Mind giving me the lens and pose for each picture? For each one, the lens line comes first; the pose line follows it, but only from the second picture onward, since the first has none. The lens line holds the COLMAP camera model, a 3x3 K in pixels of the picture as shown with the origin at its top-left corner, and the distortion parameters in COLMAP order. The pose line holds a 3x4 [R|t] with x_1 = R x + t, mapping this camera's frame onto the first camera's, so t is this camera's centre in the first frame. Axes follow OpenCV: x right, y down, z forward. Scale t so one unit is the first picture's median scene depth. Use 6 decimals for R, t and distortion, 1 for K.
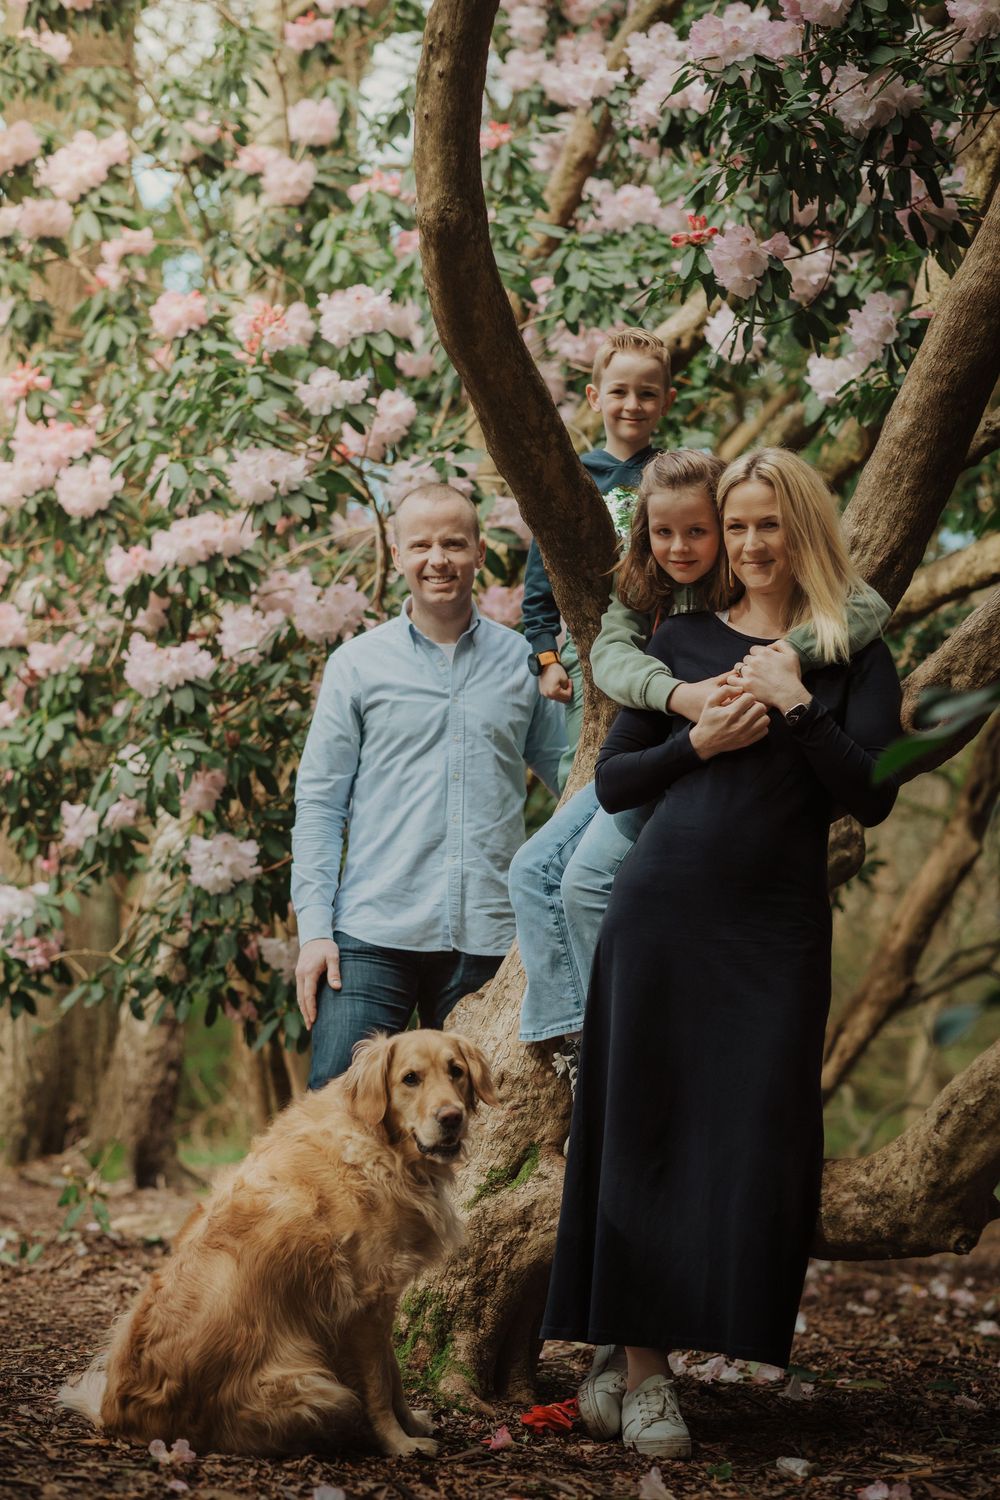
lens RADIAL K [[3059.9, 0, 500.0], [0, 3059.9, 722.7], [0, 0, 1]] dist [0.019975, -0.069101]
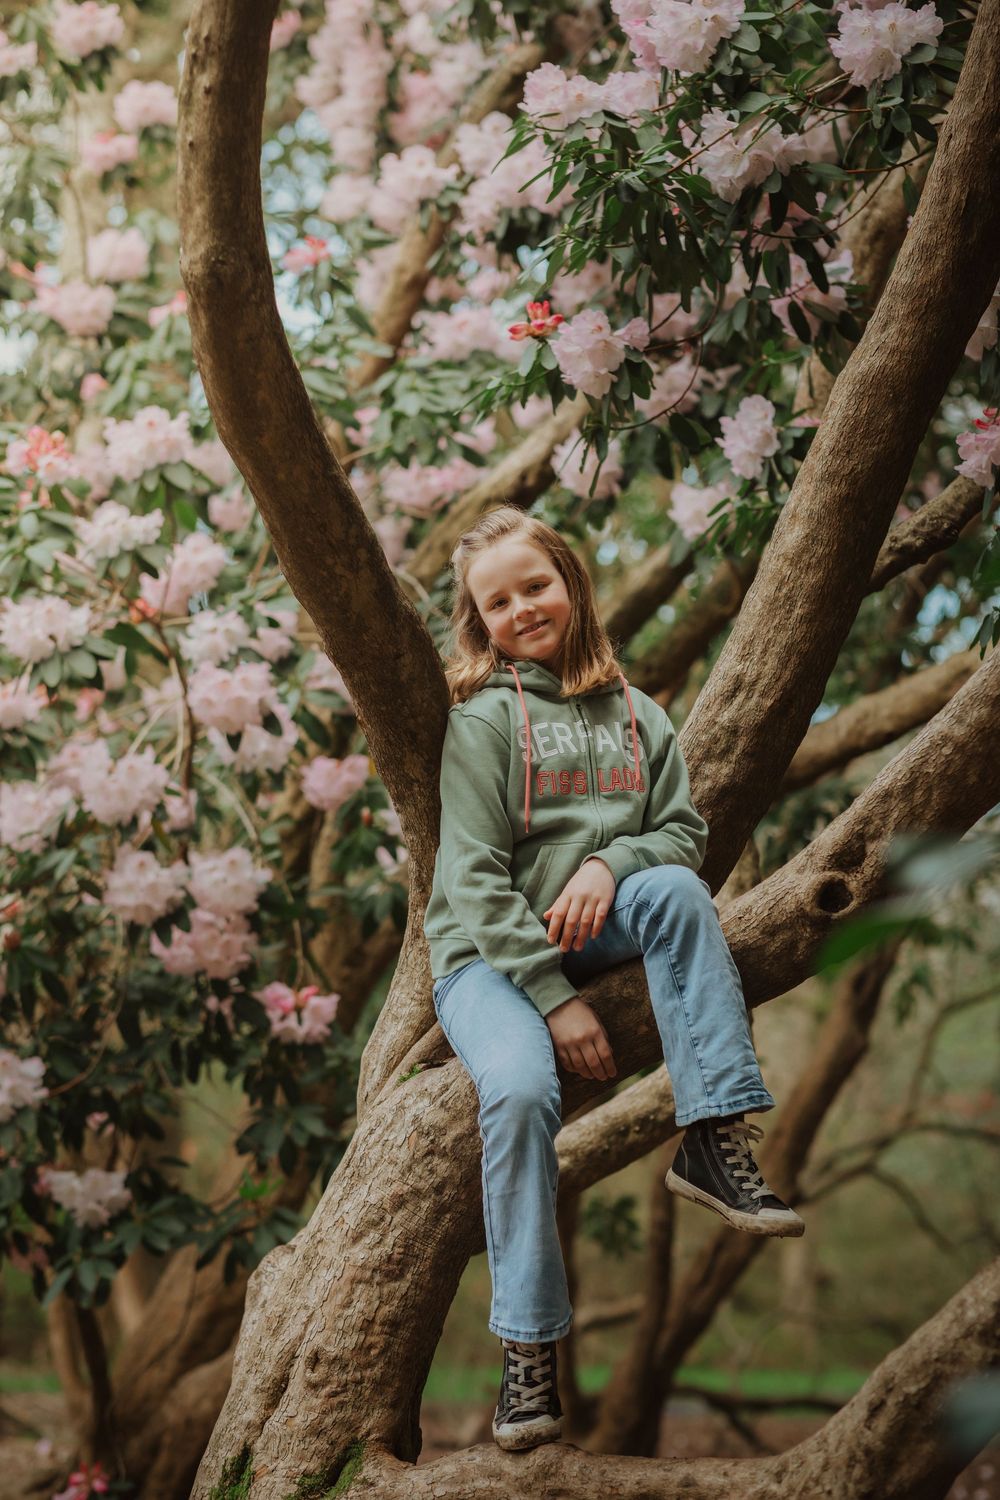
lens RADIAL K [[3055.8, 0, 492.0], [0, 3055.8, 726.6], [0, 0, 1]] dist [0.030054, -0.163484]
pose [[0.998913, -0.016883, 0.043457, 0.012455], [0.019552, 0.997900, -0.061750, 0.001645], [-0.042323, 0.062532, 0.997145, 0.162543]]
